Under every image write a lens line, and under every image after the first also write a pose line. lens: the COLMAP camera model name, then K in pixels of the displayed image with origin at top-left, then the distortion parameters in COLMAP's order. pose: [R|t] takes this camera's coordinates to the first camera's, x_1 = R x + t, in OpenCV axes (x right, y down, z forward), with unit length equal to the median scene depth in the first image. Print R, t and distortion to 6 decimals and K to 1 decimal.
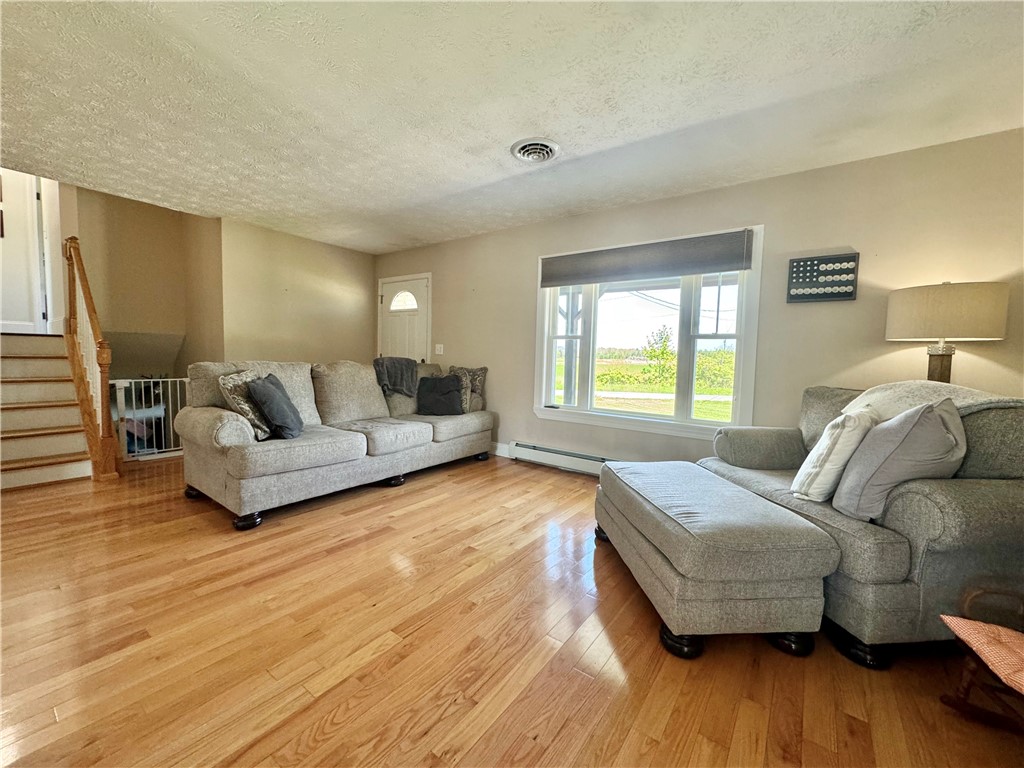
lens RADIAL K [[409.7, 0, 512.0], [0, 409.7, 384.0], [0, 0, 1]] dist [-0.004215, -0.000051]
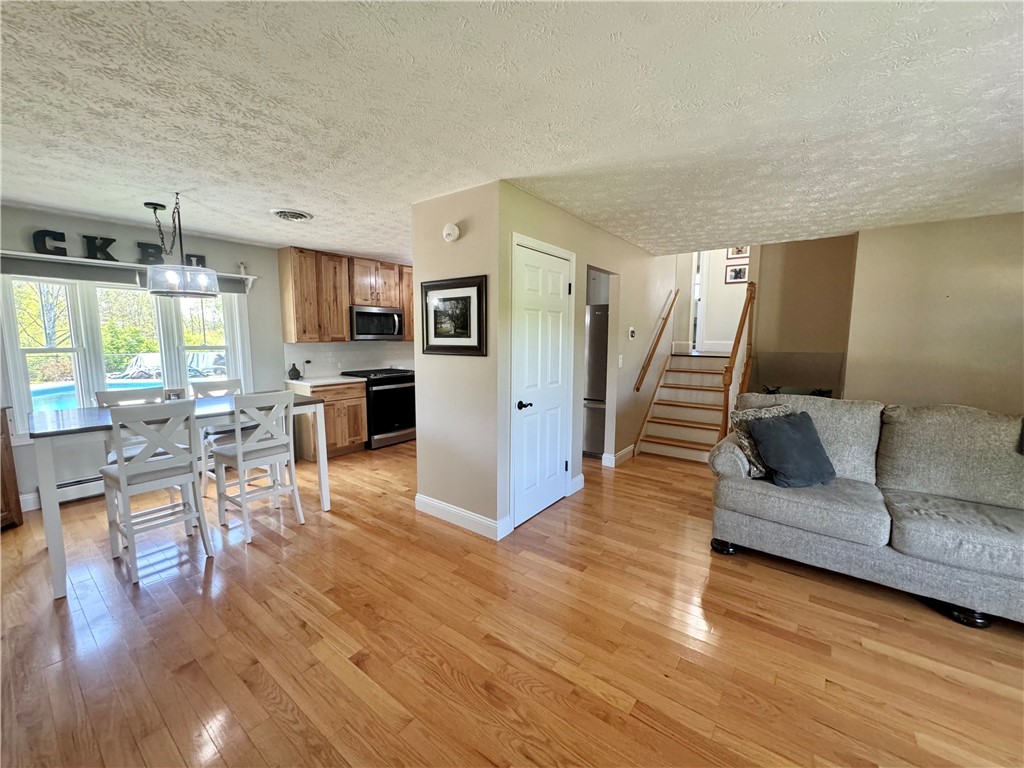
lens RADIAL K [[408.5, 0, 512.0], [0, 408.5, 384.0], [0, 0, 1]] dist [-0.002568, 0.000168]
pose [[-0.014162, 0.086043, -0.996191, 0.325294], [-0.072924, 0.993549, 0.086852, -0.116615], [0.997237, 0.073876, -0.007796, 0.333016]]
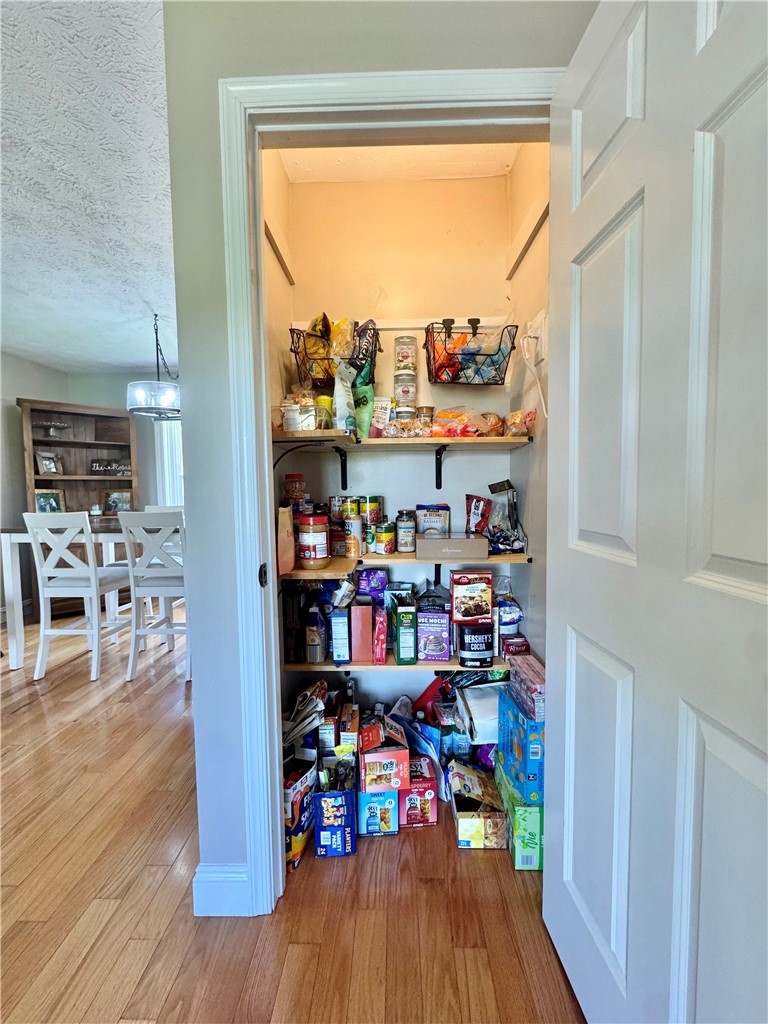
lens RADIAL K [[408.5, 0, 384.0], [0, 408.5, 512.0], [0, 0, 1]] dist [-0.002568, 0.000168]
pose [[-0.821621, 0.016425, -0.569798, -0.485610], [-0.050991, 0.993460, 0.102163, -0.079335], [0.567749, 0.112994, -0.815410, 0.657130]]
